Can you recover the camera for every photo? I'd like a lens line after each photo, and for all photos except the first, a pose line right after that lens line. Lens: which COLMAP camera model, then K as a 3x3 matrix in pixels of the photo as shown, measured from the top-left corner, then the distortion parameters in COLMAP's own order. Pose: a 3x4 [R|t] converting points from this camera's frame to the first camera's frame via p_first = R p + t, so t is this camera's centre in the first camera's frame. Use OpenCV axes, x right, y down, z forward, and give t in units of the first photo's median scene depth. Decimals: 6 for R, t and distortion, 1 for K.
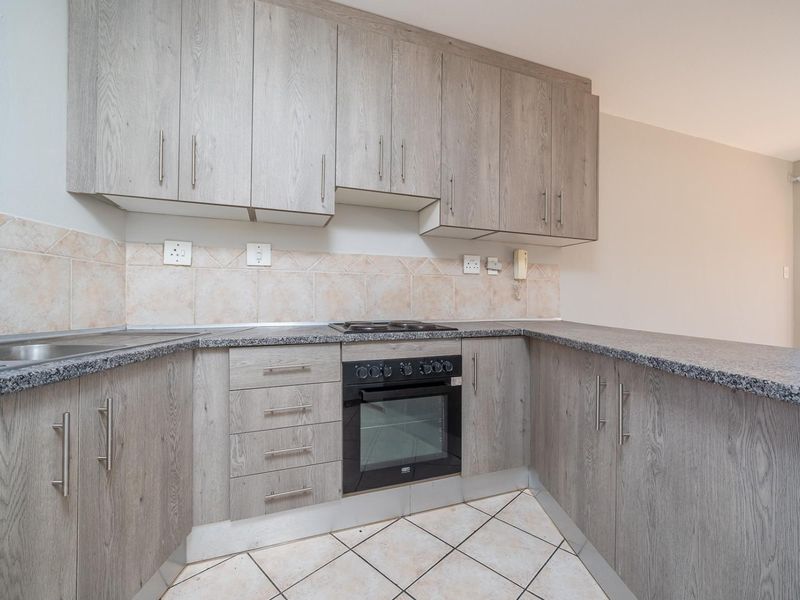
lens RADIAL K [[358.1, 0, 400.0], [0, 358.1, 300.0], [0, 0, 1]] dist [-0.007692, 0.000313]
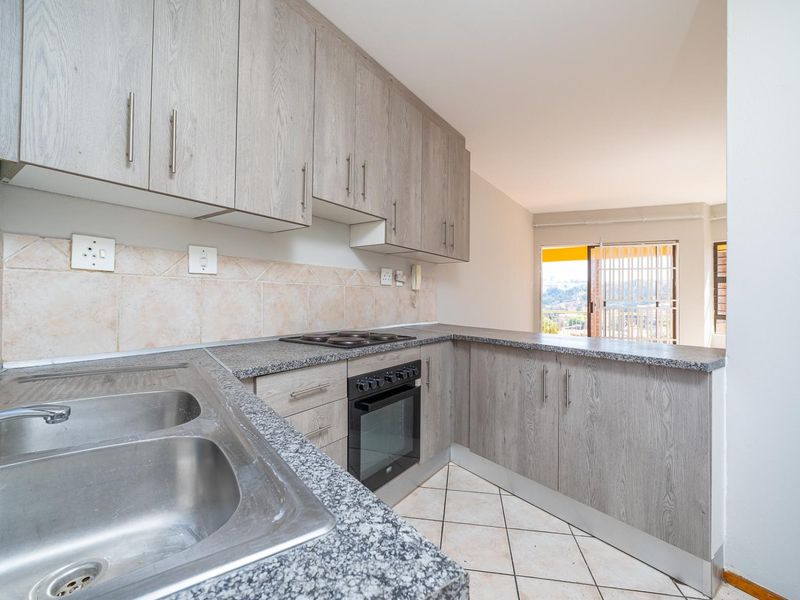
lens RADIAL K [[362.4, 0, 401.9], [0, 362.4, 295.6], [0, 0, 1]] dist [-0.007546, 0.000500]
pose [[0.823083, 0.006047, 0.567889, -0.530155], [-0.004371, 0.999981, -0.004312, -0.047603], [-0.567904, 0.001067, 0.823094, 0.060556]]
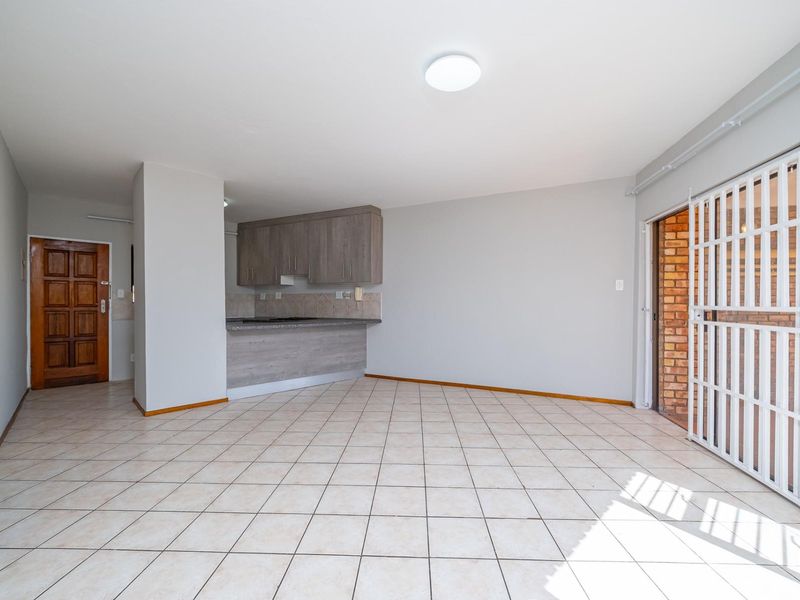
lens RADIAL K [[358.1, 0, 400.0], [0, 358.1, 300.0], [0, 0, 1]] dist [-0.007692, 0.000313]
pose [[0.673722, -0.007491, -0.738947, 2.935188], [0.006282, 0.999971, -0.004409, -0.069246], [0.738958, -0.001672, 0.673750, -0.385951]]
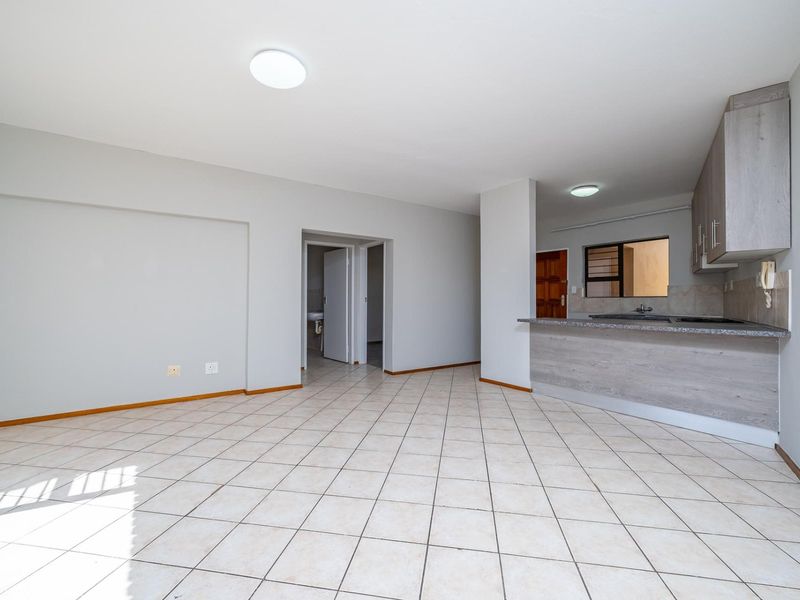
lens RADIAL K [[358.1, 0, 400.0], [0, 358.1, 300.0], [0, 0, 1]] dist [-0.007692, 0.000313]
pose [[-0.829345, -0.006244, -0.558702, 2.529345], [-0.001868, 0.999963, -0.008403, -0.021461], [0.558733, -0.005926, -0.829326, 1.742844]]
